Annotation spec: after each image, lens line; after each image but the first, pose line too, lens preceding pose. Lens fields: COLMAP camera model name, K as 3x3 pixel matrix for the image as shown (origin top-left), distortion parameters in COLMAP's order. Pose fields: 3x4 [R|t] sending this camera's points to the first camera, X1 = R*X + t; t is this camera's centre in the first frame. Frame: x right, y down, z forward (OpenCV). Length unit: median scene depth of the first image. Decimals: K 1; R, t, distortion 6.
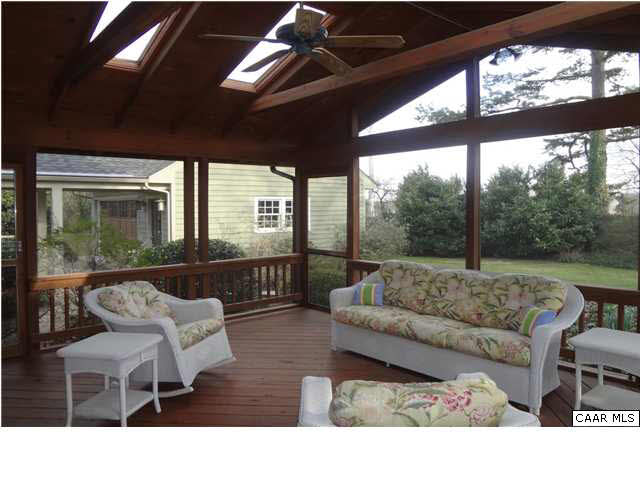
lens RADIAL K [[476.8, 0, 332.5], [0, 476.8, 238.0], [0, 0, 1]] dist [-0.022168, -0.001352]
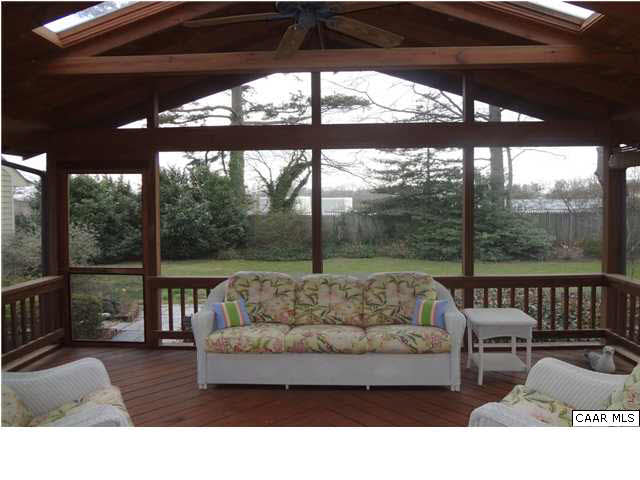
lens RADIAL K [[476.8, 0, 320.3], [0, 476.8, 237.8], [0, 0, 1]] dist [-0.022168, -0.001352]
pose [[0.700893, -0.048119, 0.711642, -0.430122], [0.048347, 0.998632, 0.019907, -0.029983], [-0.711626, 0.020453, 0.702260, 0.284169]]
